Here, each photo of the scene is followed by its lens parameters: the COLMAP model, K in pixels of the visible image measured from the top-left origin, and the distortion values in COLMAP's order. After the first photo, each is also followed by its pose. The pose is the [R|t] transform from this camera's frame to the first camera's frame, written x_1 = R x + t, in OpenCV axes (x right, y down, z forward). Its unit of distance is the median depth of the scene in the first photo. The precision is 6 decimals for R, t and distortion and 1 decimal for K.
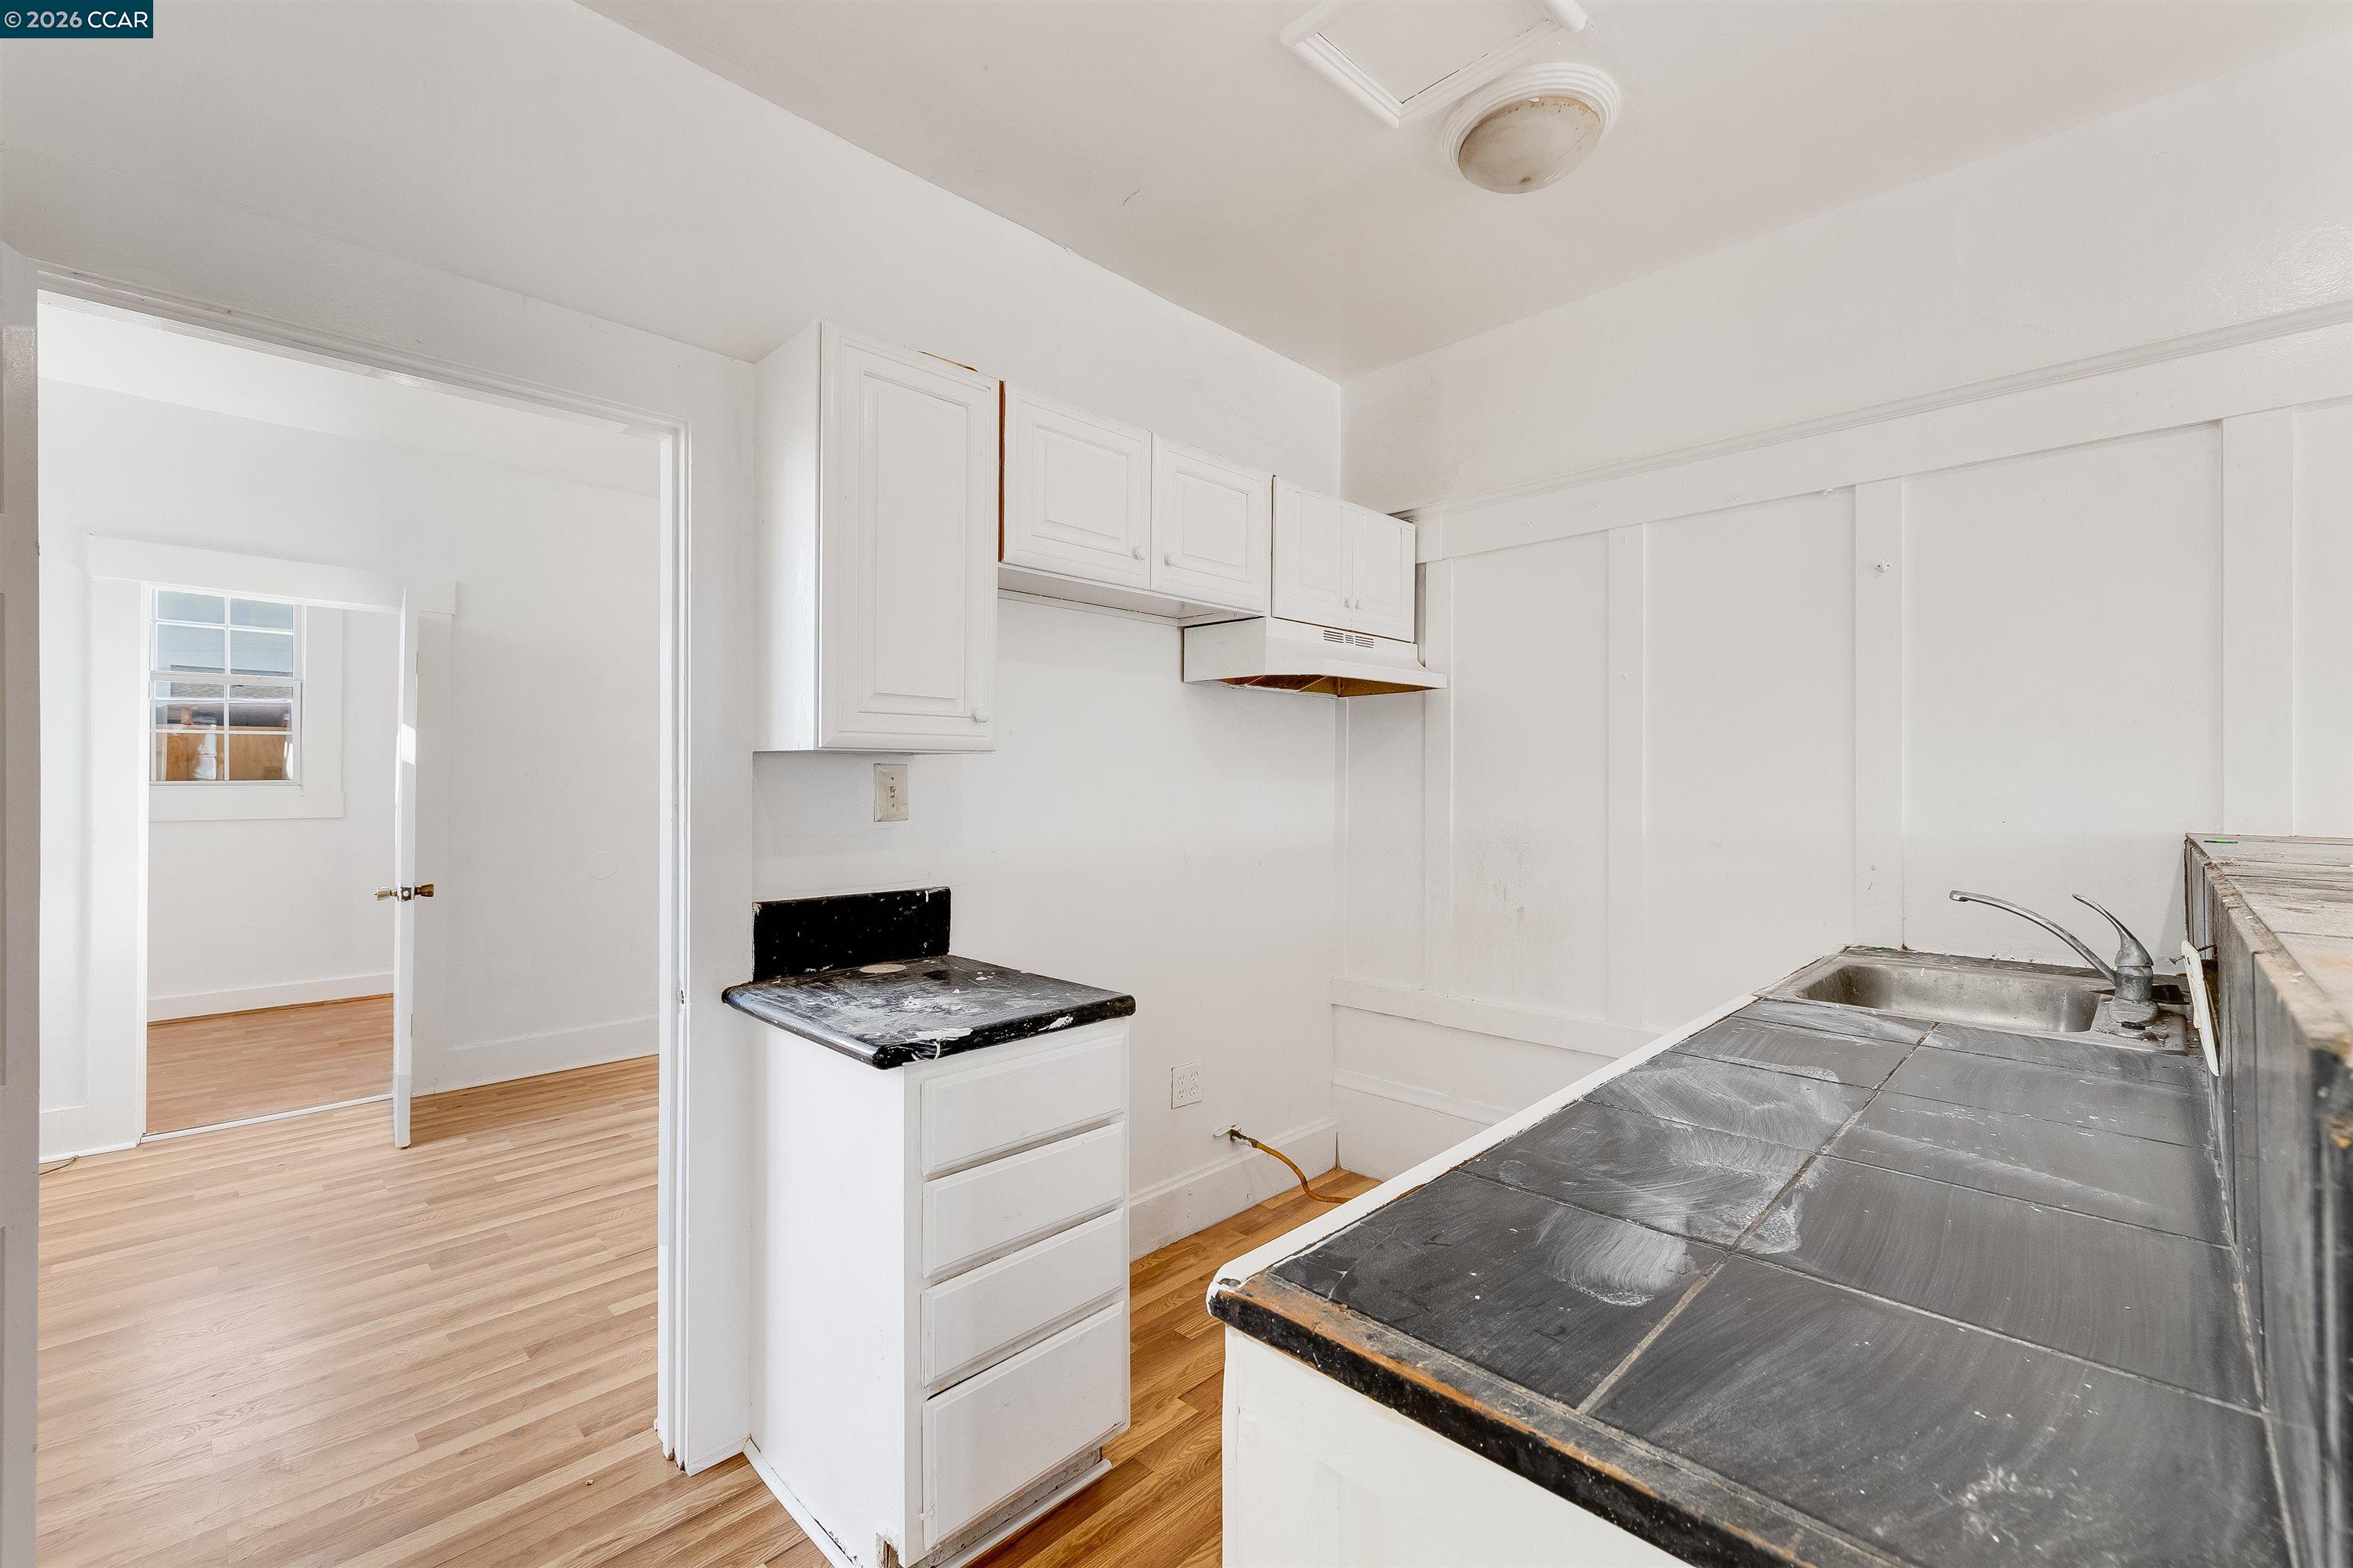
lens RADIAL K [[1003.0, 0, 1185.9], [0, 1003.0, 780.8], [0, 0, 1]] dist [0.000204, 0.000070]
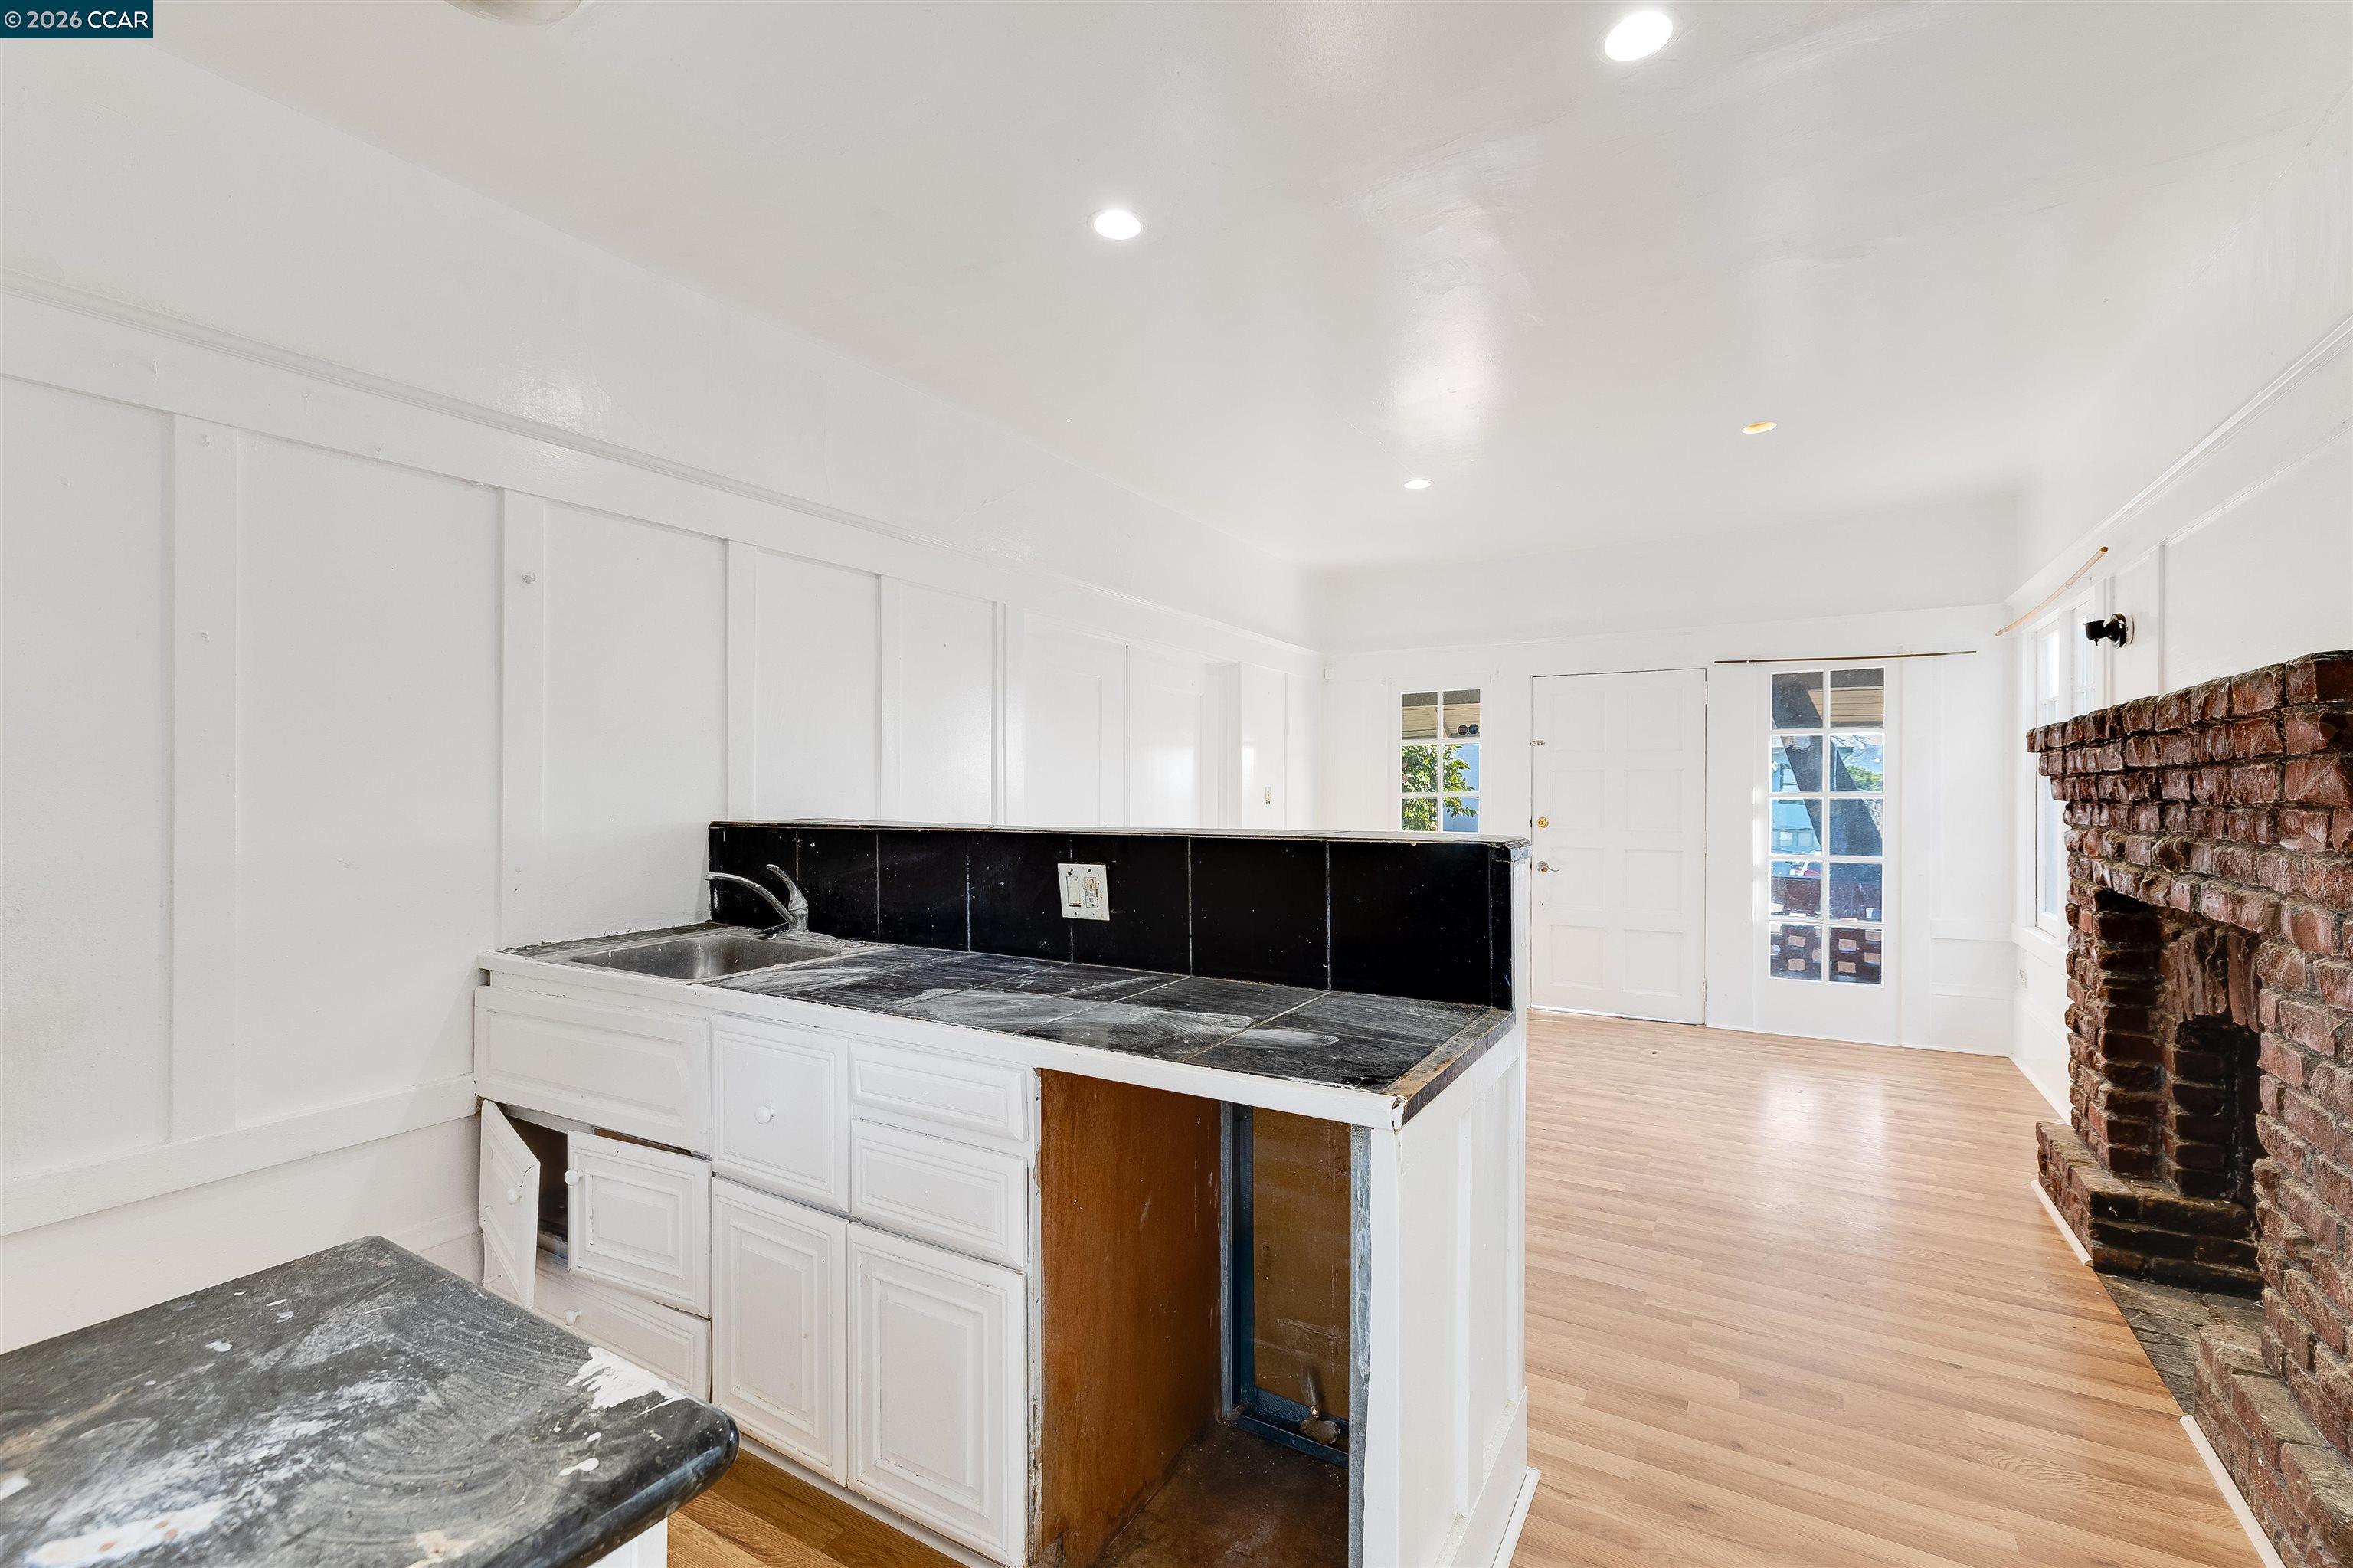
lens RADIAL K [[1003.0, 0, 1185.9], [0, 1003.0, 780.8], [0, 0, 1]] dist [0.000204, 0.000070]
pose [[-0.244626, -0.000374, 0.969617, -0.525670], [0.002252, 0.999997, 0.000954, -0.002168], [-0.969615, 0.002417, -0.244624, 0.641640]]
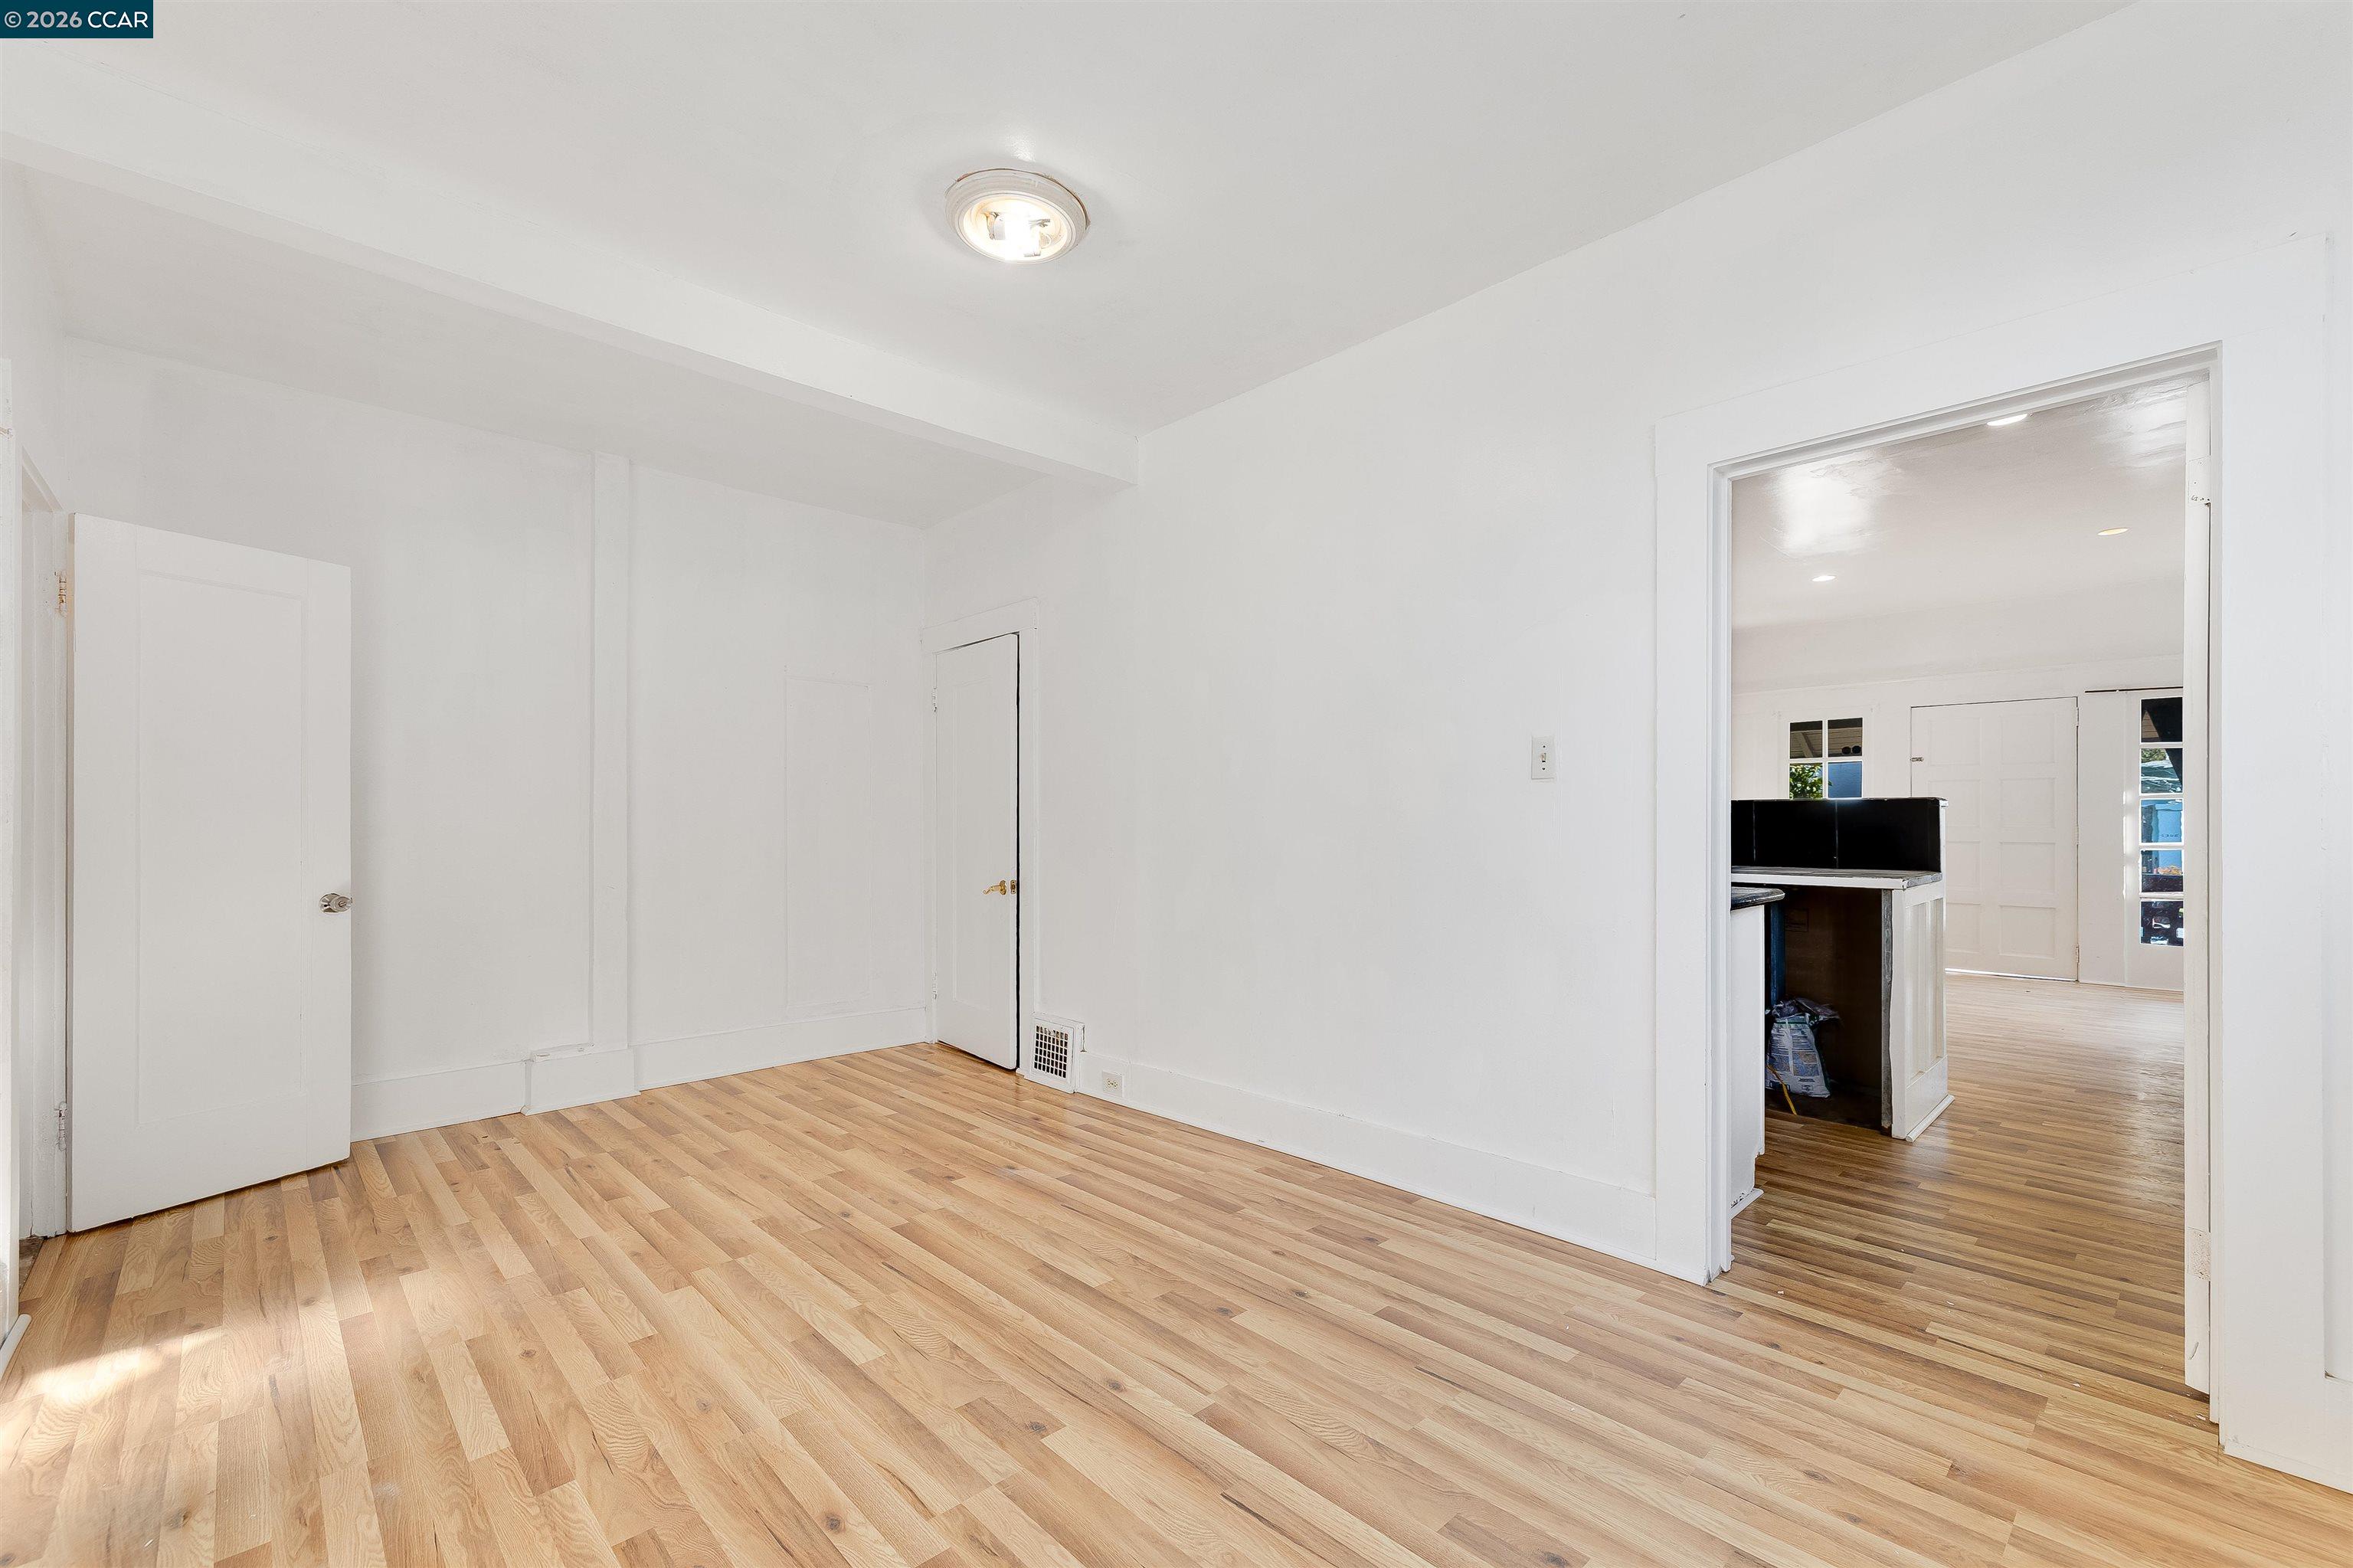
lens RADIAL K [[995.0, 0, 1184.2], [0, 995.0, 813.2], [0, 0, 1]] dist [-0.001117, -0.000157]
pose [[0.027472, 0.000234, 0.999623, -1.690623], [0.004891, 0.999988, -0.000369, 0.082412], [-0.999611, 0.004899, 0.027471, 1.550417]]
